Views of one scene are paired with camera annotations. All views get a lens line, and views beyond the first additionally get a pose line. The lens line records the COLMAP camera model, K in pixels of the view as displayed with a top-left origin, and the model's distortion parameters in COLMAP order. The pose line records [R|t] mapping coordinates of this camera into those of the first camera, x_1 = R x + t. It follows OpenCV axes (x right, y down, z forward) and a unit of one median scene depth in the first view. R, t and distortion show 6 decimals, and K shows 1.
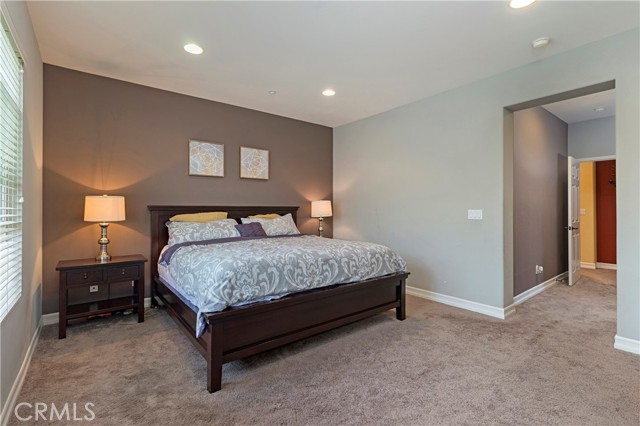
lens RADIAL K [[292.0, 0, 318.7], [0, 292.0, 212.8], [0, 0, 1]] dist [0.001195, -0.000110]
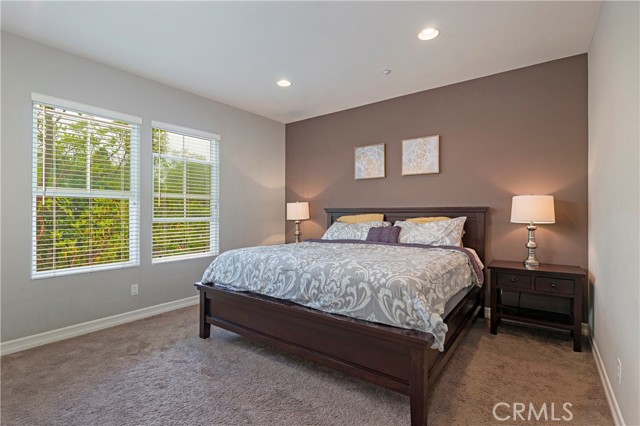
lens RADIAL K [[308.6, 0, 317.3], [0, 308.6, 211.4], [0, 0, 1]] dist [-0.002945, -0.000191]
pose [[0.264138, -0.003860, -0.964477, 0.622936], [-0.008673, 0.999942, -0.006377, -0.004483], [0.964446, 0.010049, 0.264089, 0.561568]]
